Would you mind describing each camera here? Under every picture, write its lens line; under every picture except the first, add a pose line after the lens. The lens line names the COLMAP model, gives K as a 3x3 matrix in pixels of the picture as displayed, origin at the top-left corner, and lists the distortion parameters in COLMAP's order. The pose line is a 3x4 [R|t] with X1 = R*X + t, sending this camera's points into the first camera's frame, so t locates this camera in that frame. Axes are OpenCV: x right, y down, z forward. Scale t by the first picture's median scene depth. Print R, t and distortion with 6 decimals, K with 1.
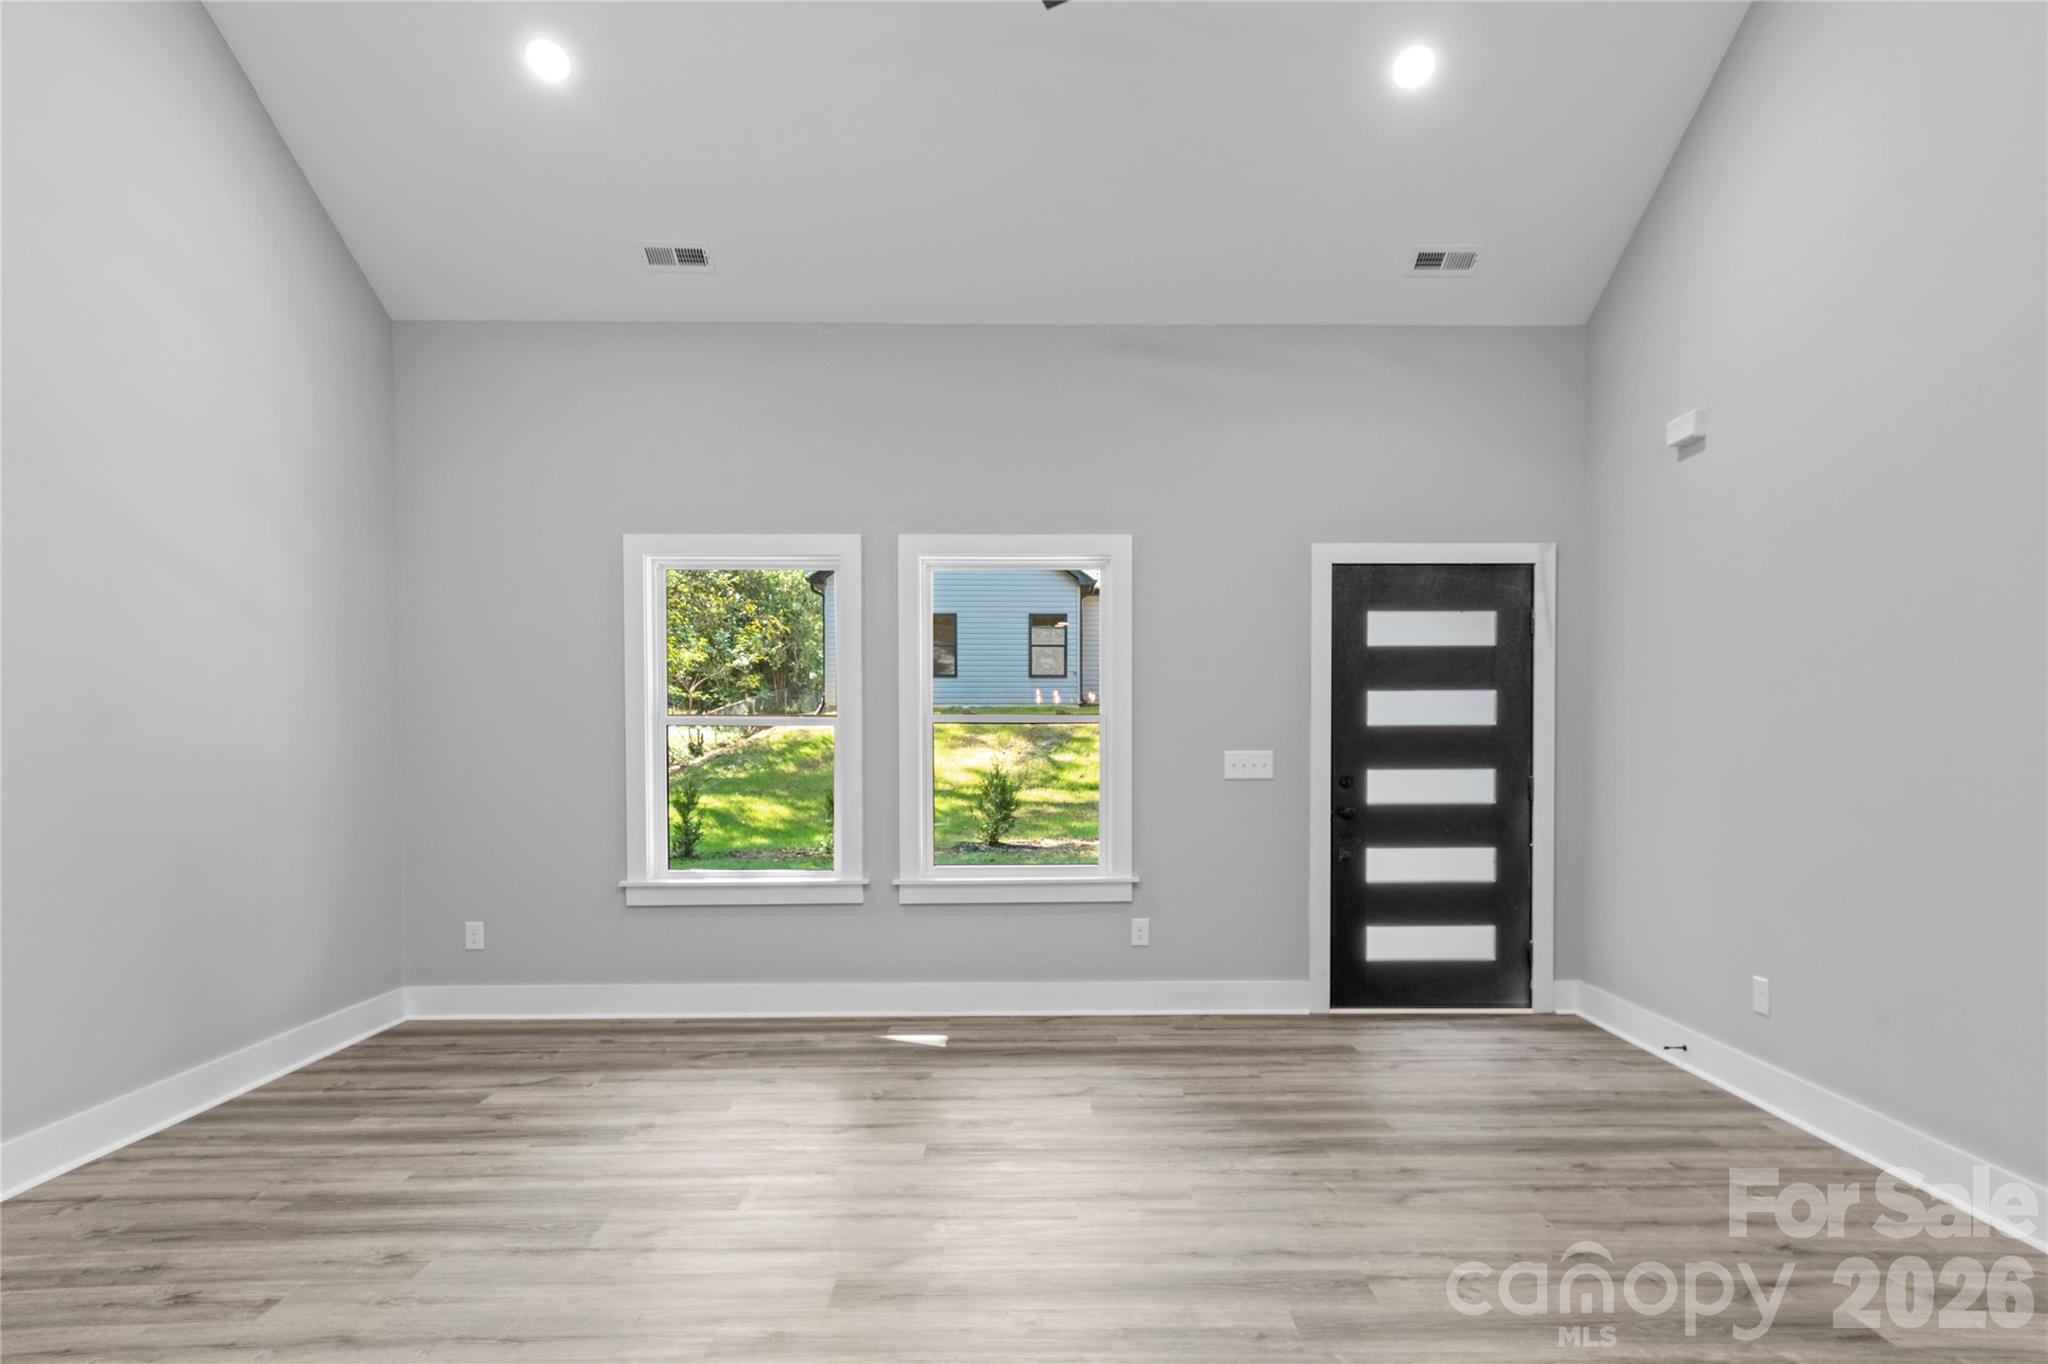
lens RADIAL K [[1105.5, 0, 1072.0], [0, 1105.5, 768.4], [0, 0, 1]] dist [0.007197, -0.000282]
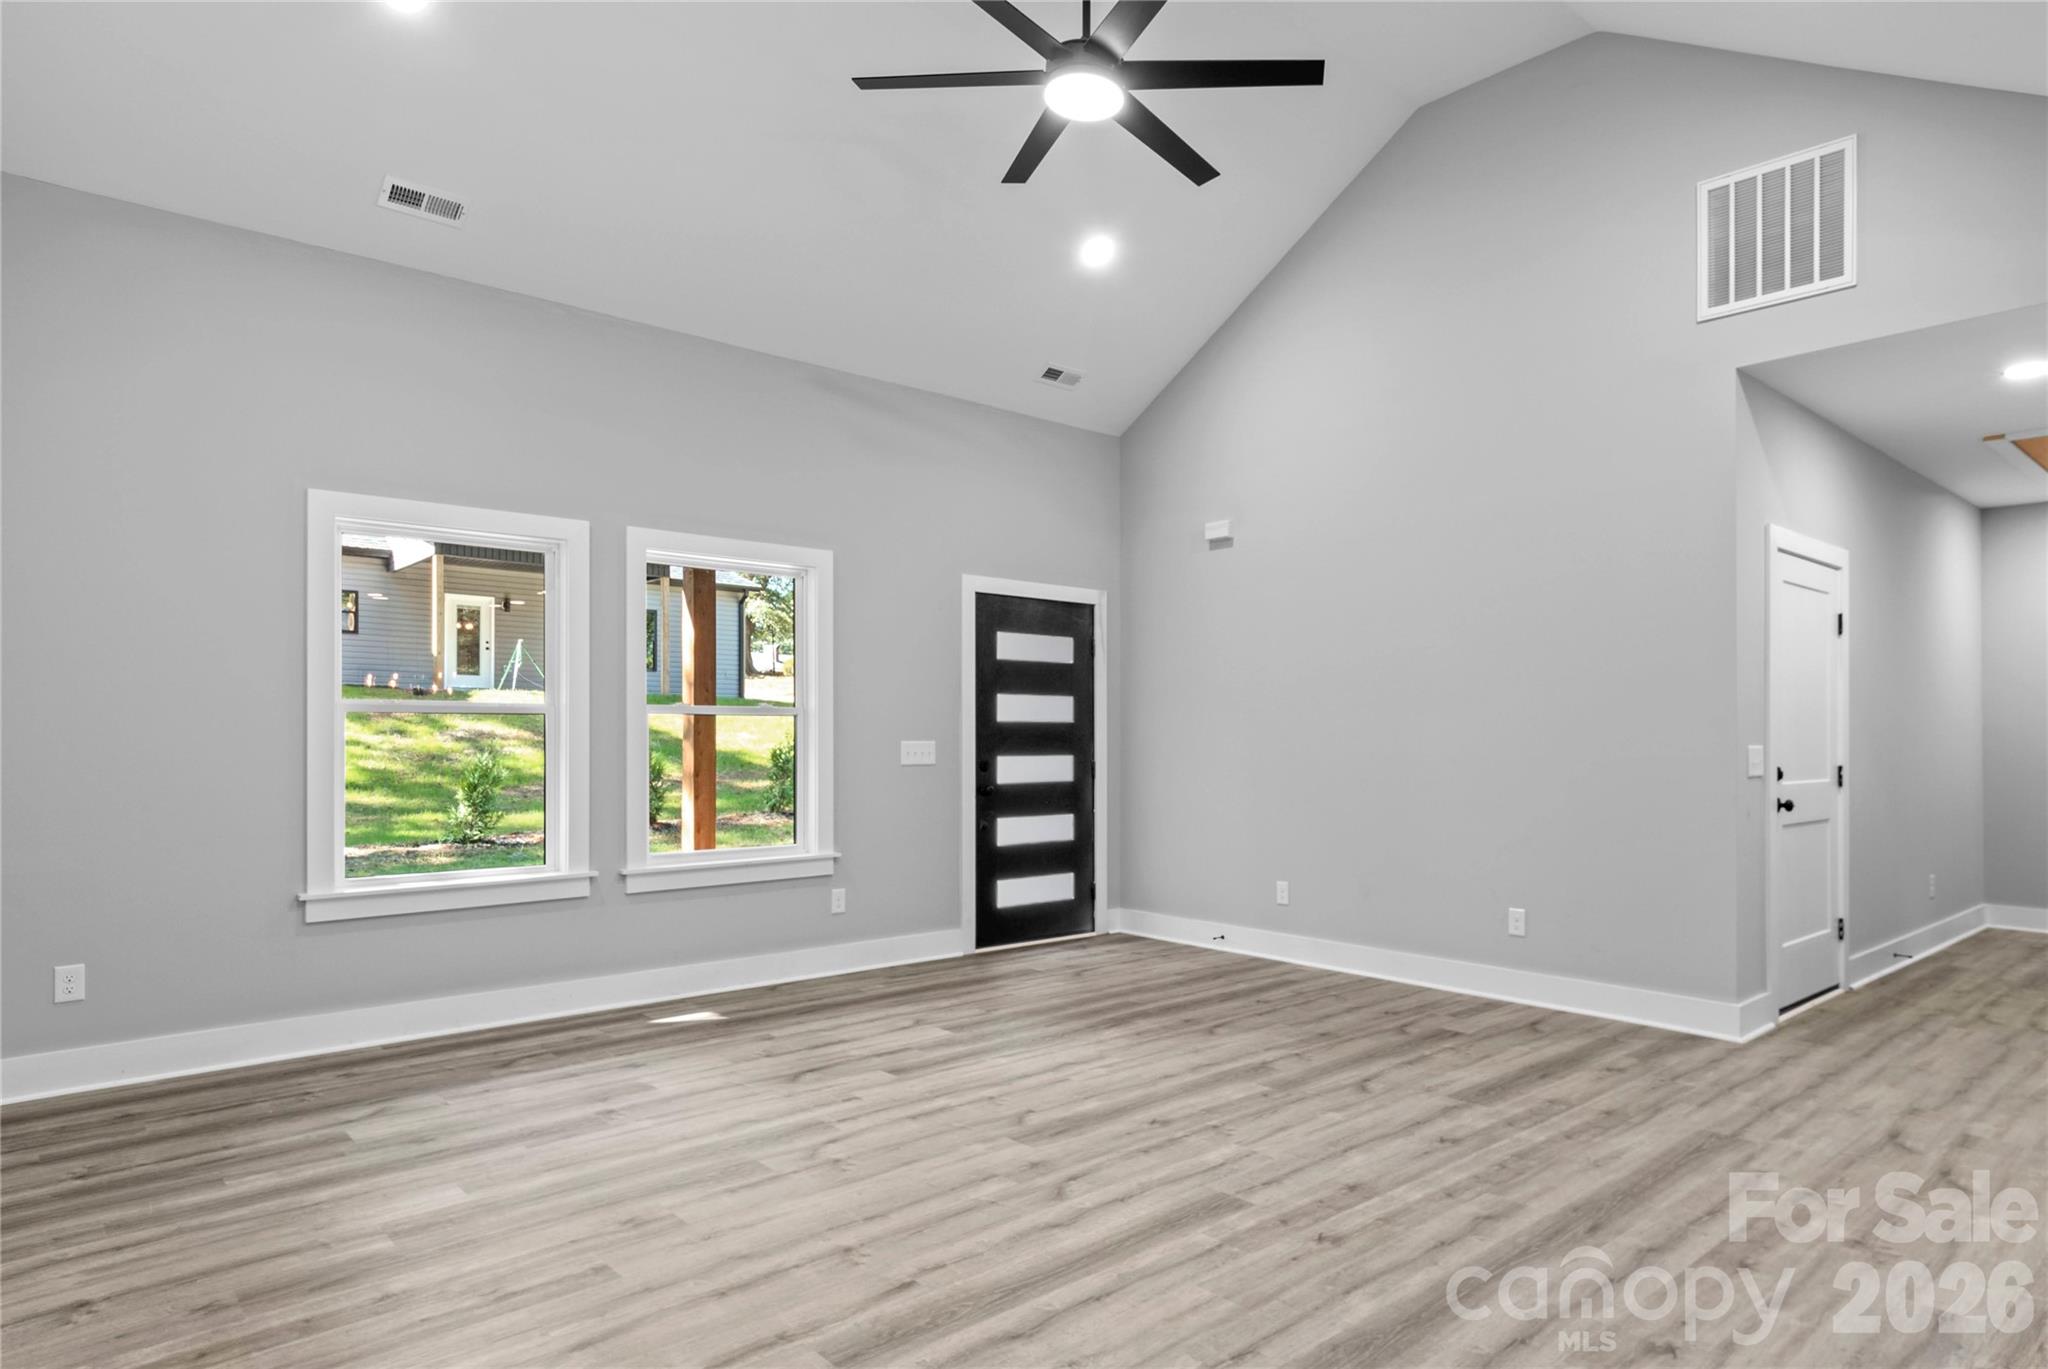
lens RADIAL K [[1138.9, 0, 1105.3], [0, 1138.9, 735.3], [0, 0, 1]] dist [0.010079, 0.003689]
pose [[0.756630, 0.004235, 0.653829, -0.548078], [0.007153, 0.999866, -0.014754, -0.003089], [-0.653804, 0.015840, 0.756498, -0.074722]]
